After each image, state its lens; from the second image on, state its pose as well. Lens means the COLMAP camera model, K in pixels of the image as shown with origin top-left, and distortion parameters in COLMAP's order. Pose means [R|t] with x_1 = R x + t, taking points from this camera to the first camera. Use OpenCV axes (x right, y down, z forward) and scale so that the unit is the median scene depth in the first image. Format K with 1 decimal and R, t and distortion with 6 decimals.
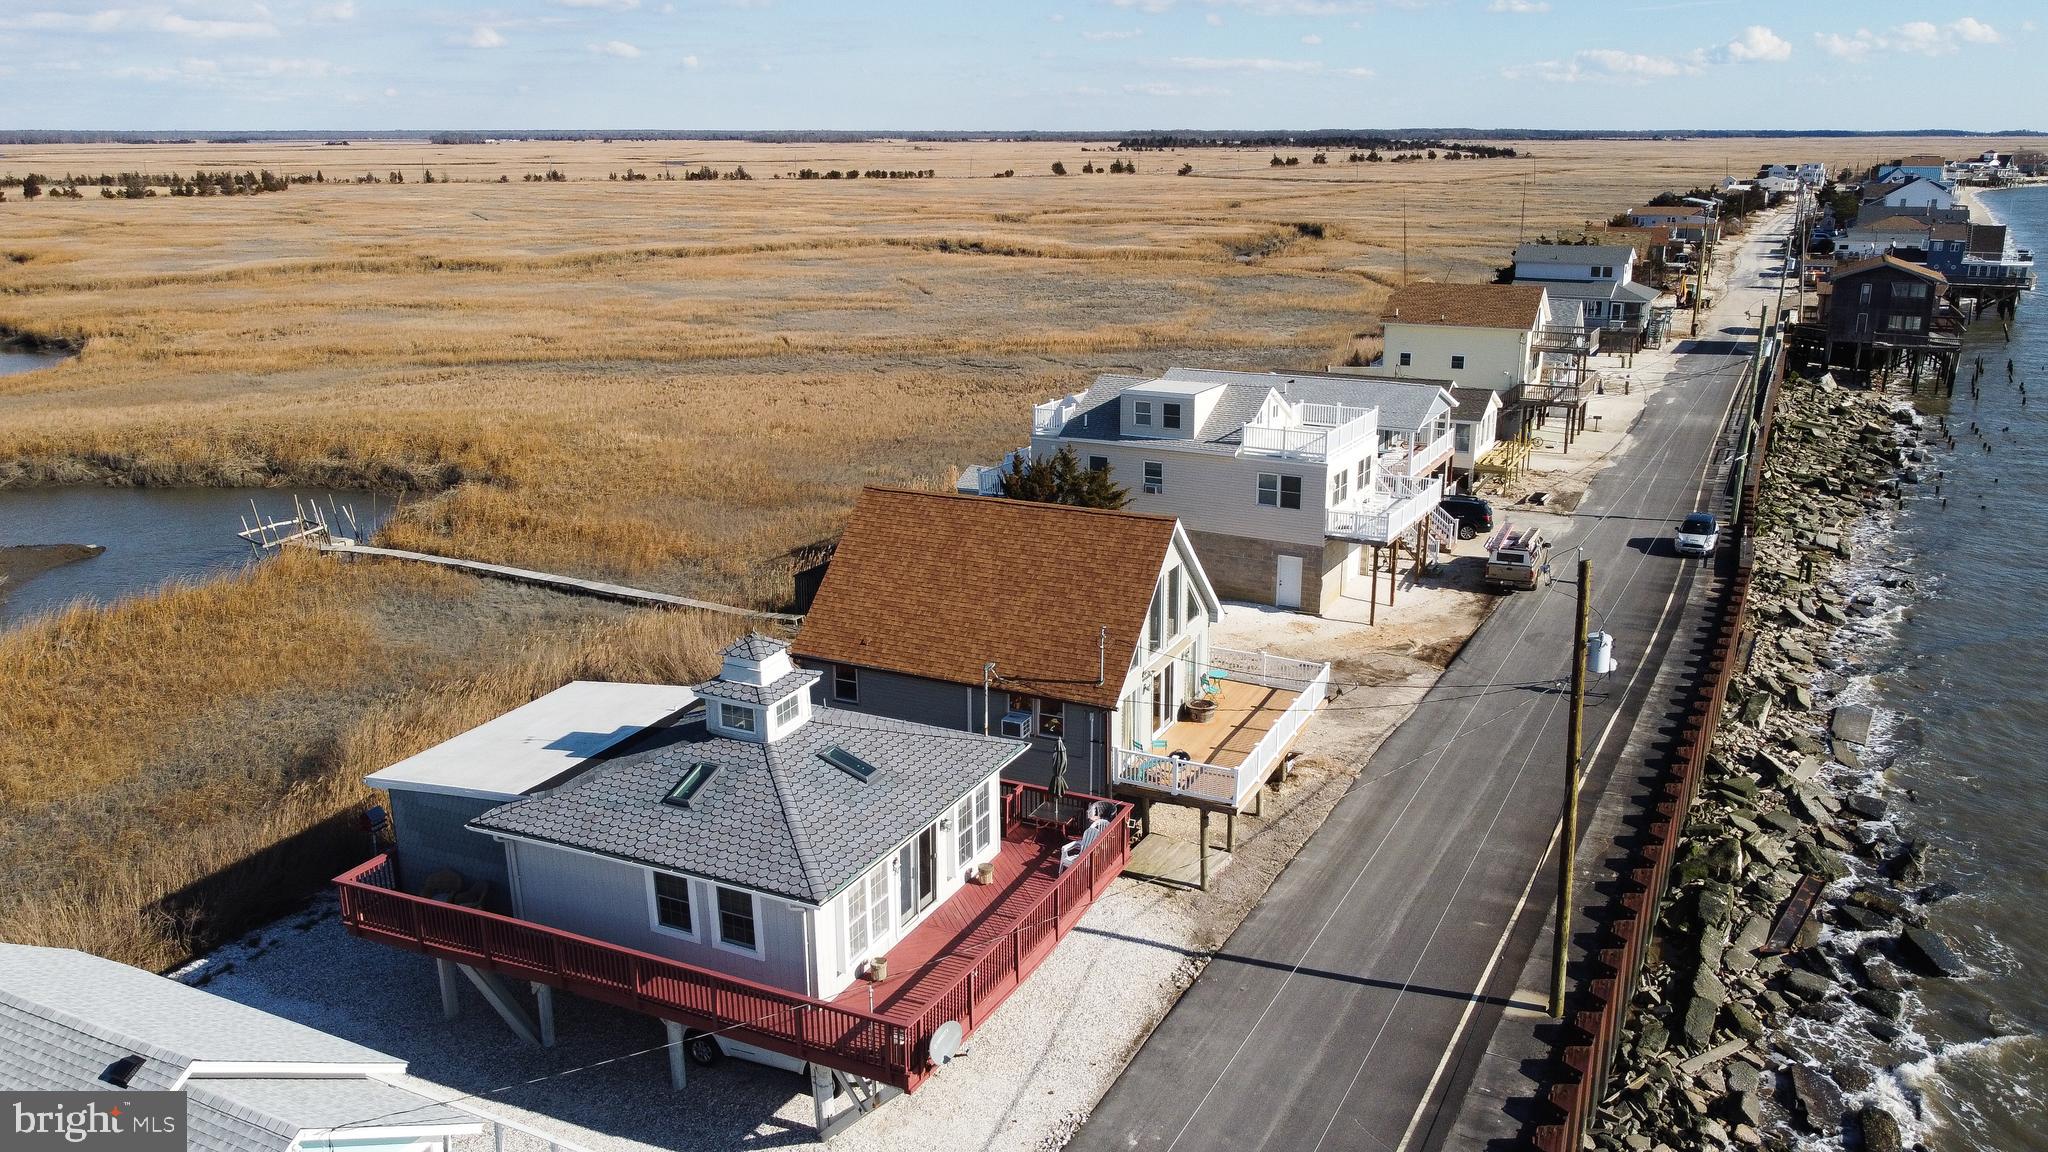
lens RADIAL K [[1569.7, 0, 1031.2], [0, 1569.7, 559.3], [0, 0, 1]] dist [0.006673, -0.007907]
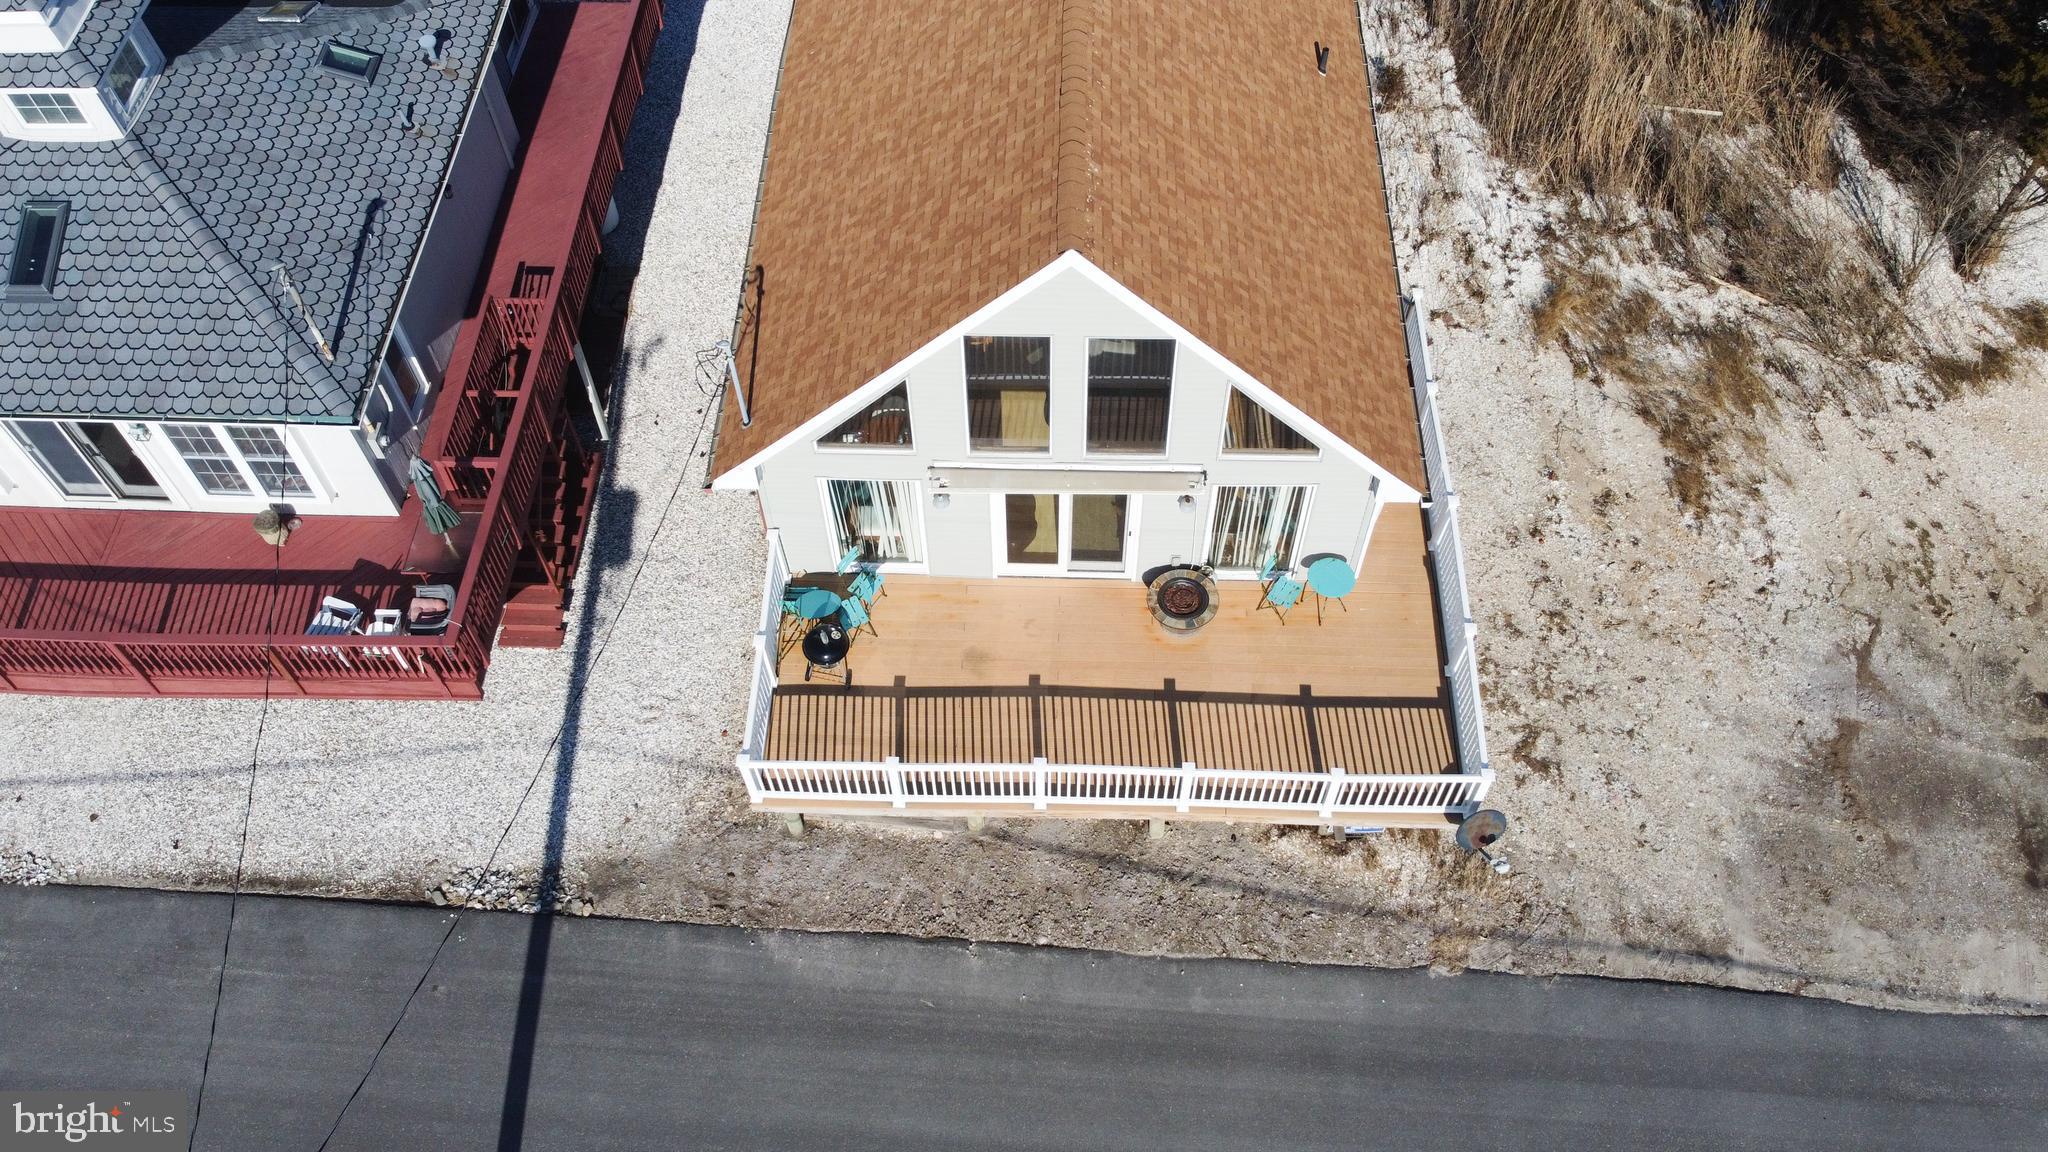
lens RADIAL K [[1603.1, 0, 1023.3], [0, 1603.1, 560.3], [0, 0, 1]] dist [0.004636, -0.002553]
pose [[0.399611, 0.753705, -0.521766, 0.233517], [-0.238016, 0.634978, 0.734950, -0.175508], [0.885246, -0.169505, 0.433137, 0.551862]]
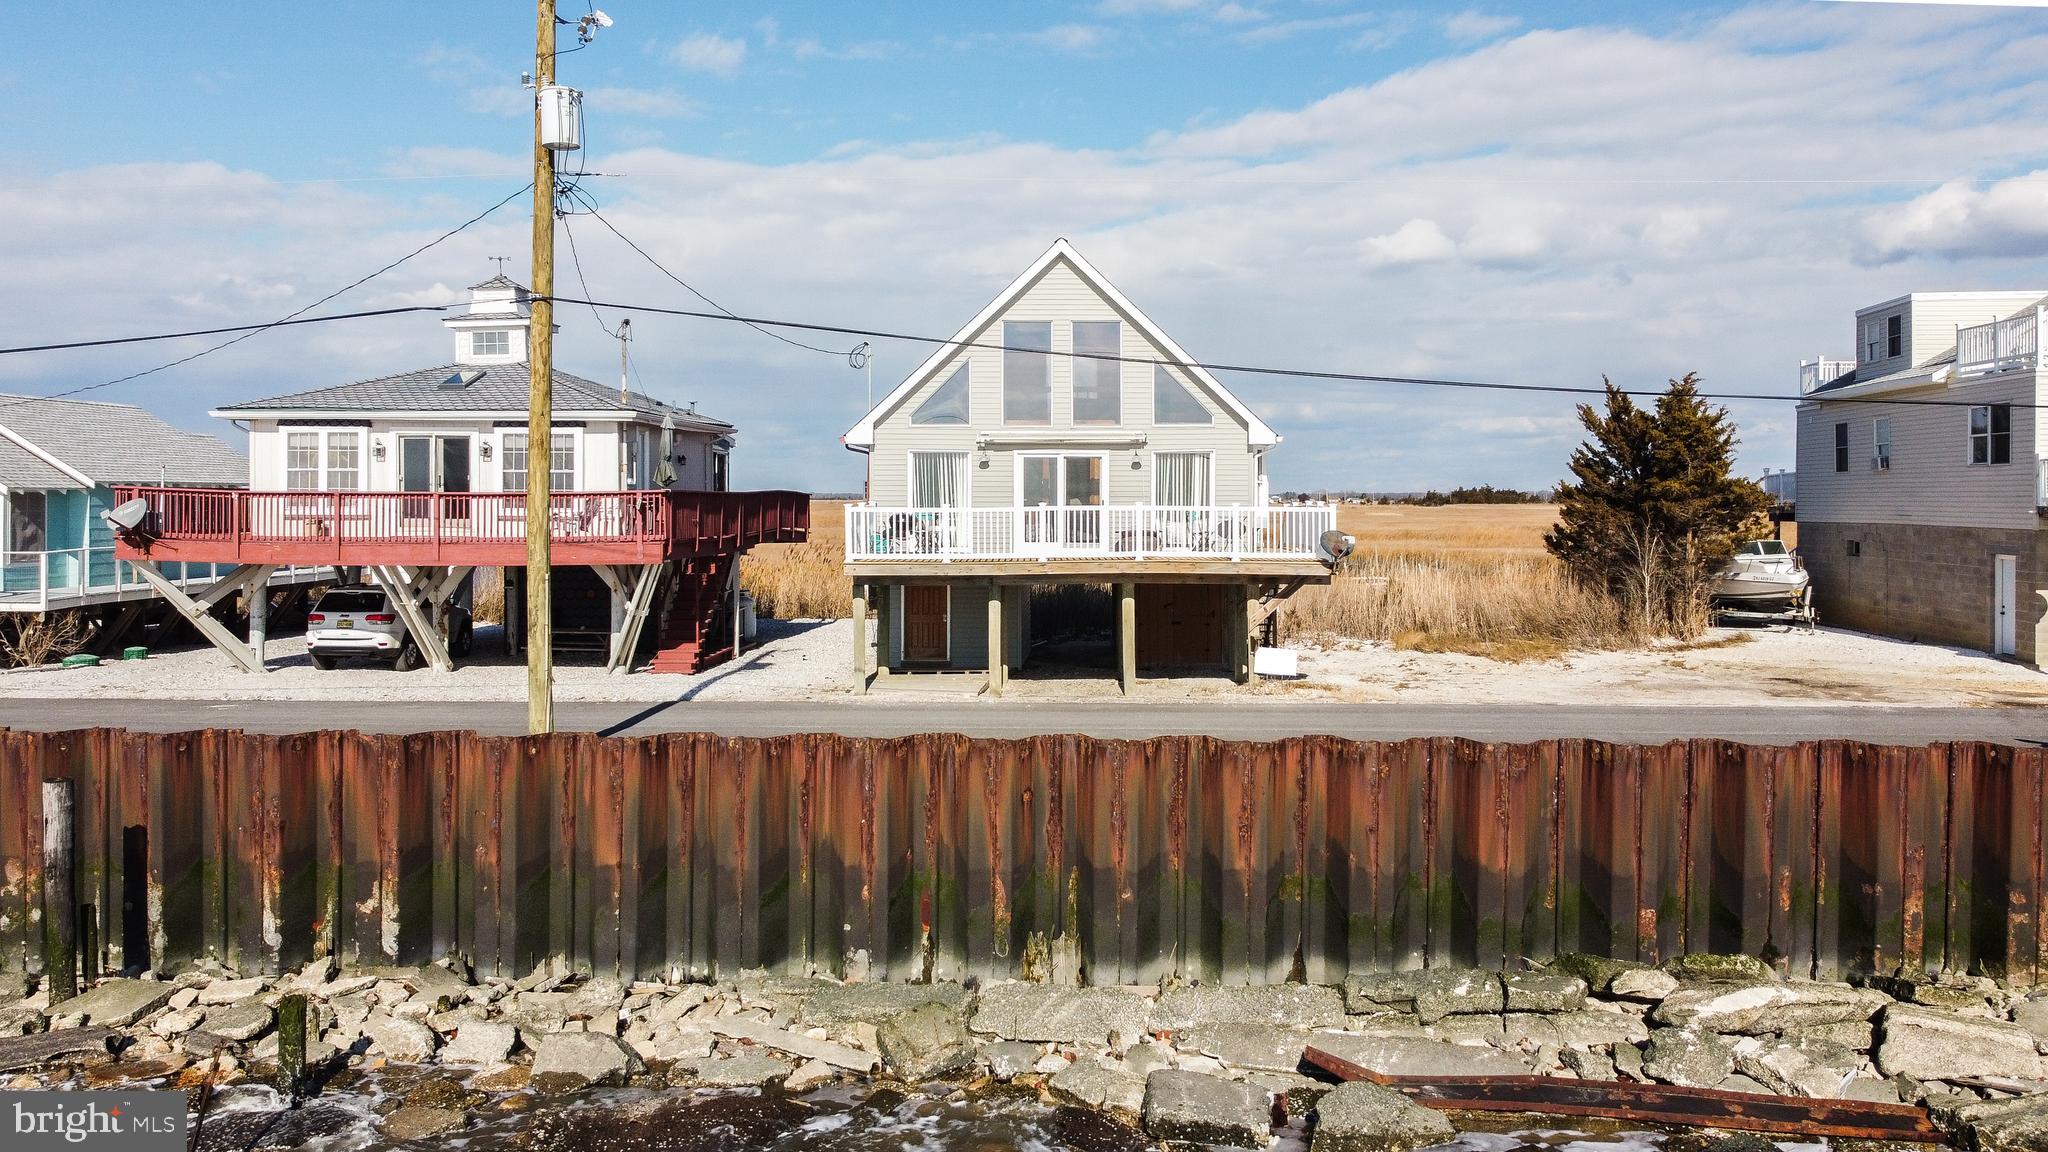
lens RADIAL K [[1553.1, 0, 1070.9], [0, 1553.1, 402.1], [0, 0, 1]] dist [0.006861, 0.004429]
pose [[0.427595, -0.037958, -0.903173, 0.514501], [-0.241168, 0.958115, -0.154444, 0.107745], [0.871206, 0.283856, 0.400531, 0.496760]]
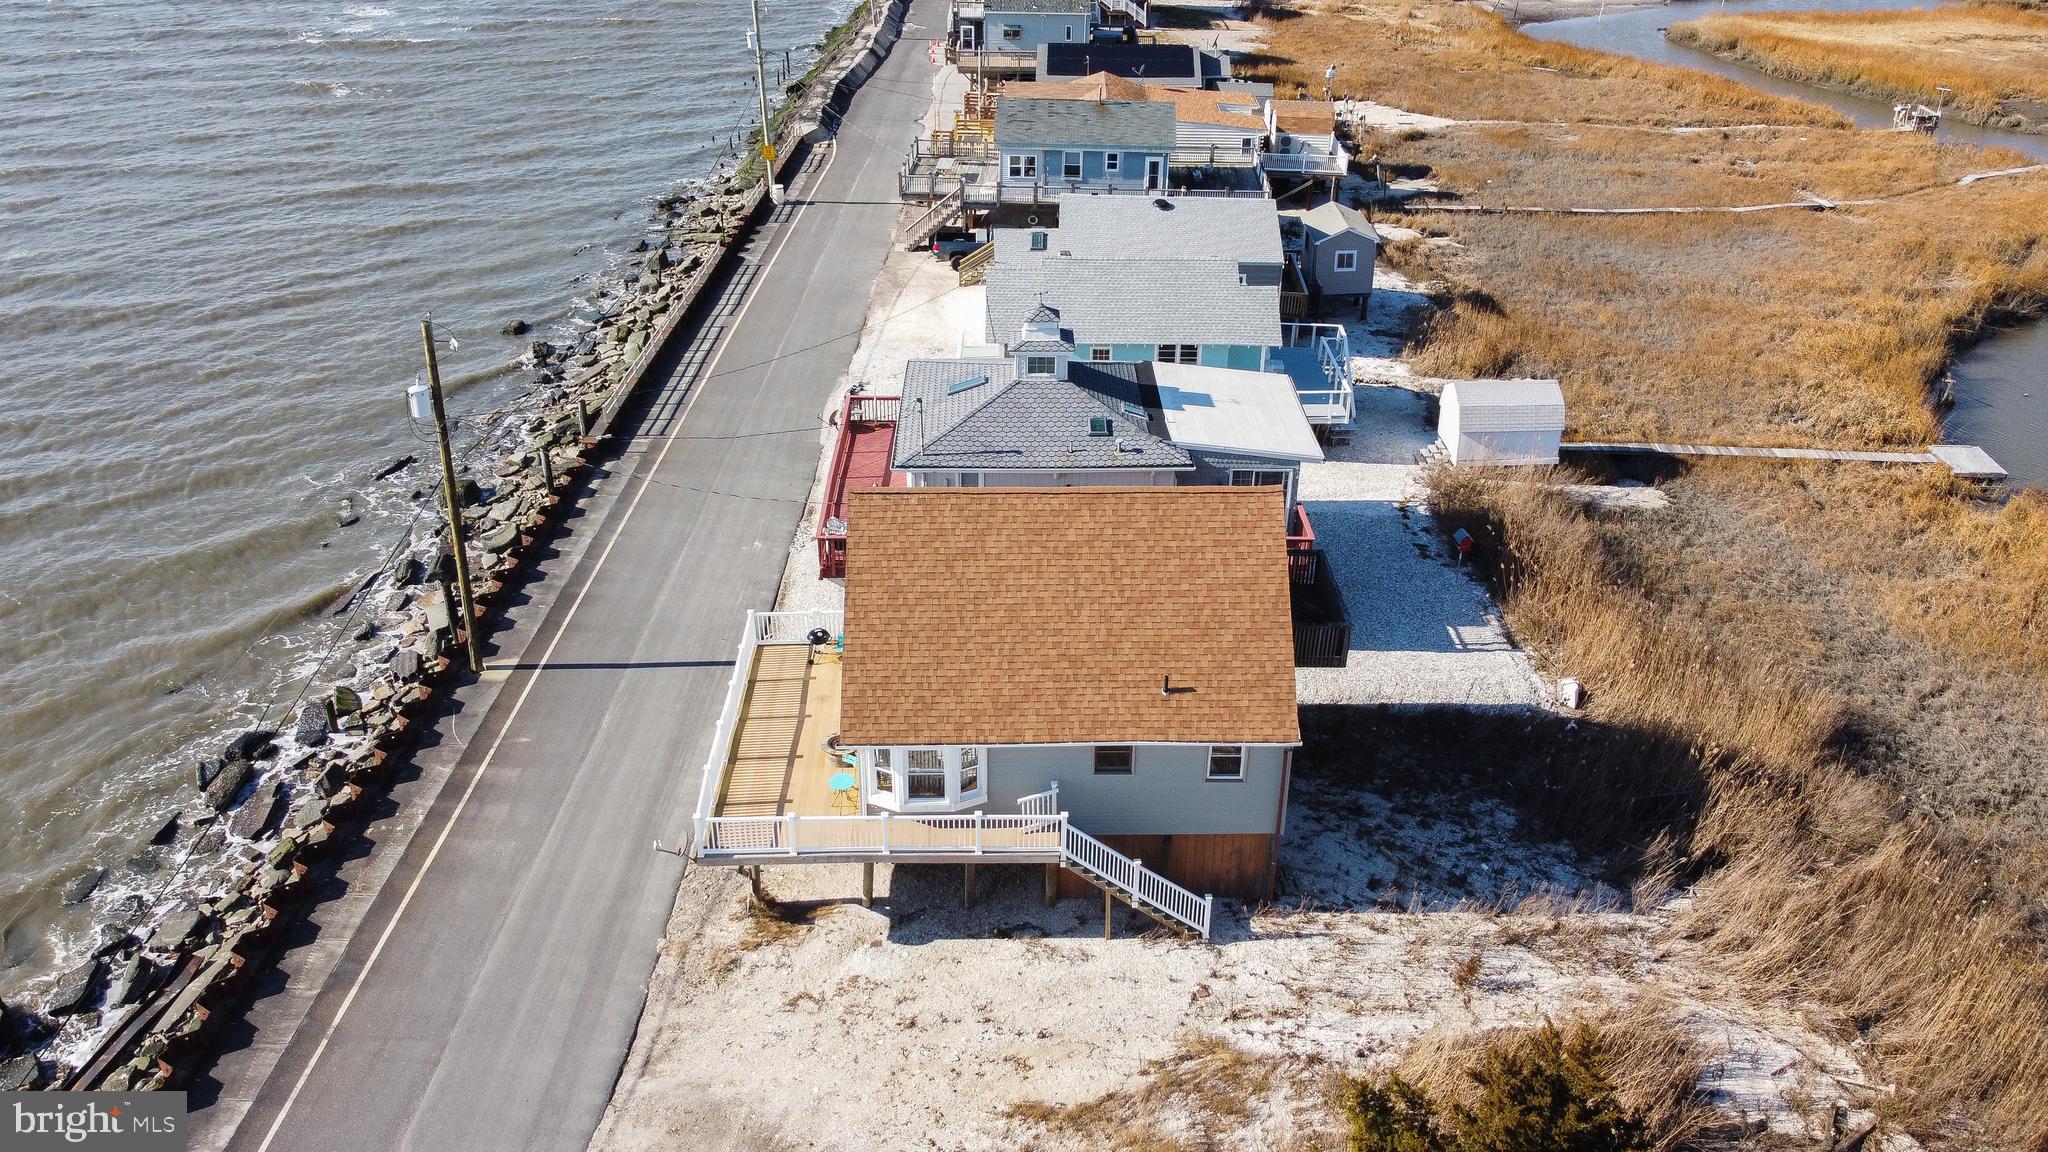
lens RADIAL K [[1569.7, 0, 1031.2], [0, 1569.7, 559.3], [0, 0, 1]] dist [0.006673, -0.007907]
pose [[-0.892505, 0.206302, -0.401091, 0.236173], [-0.125452, 0.740629, 0.660099, -0.379559], [0.433240, 0.639459, -0.635134, 1.082831]]
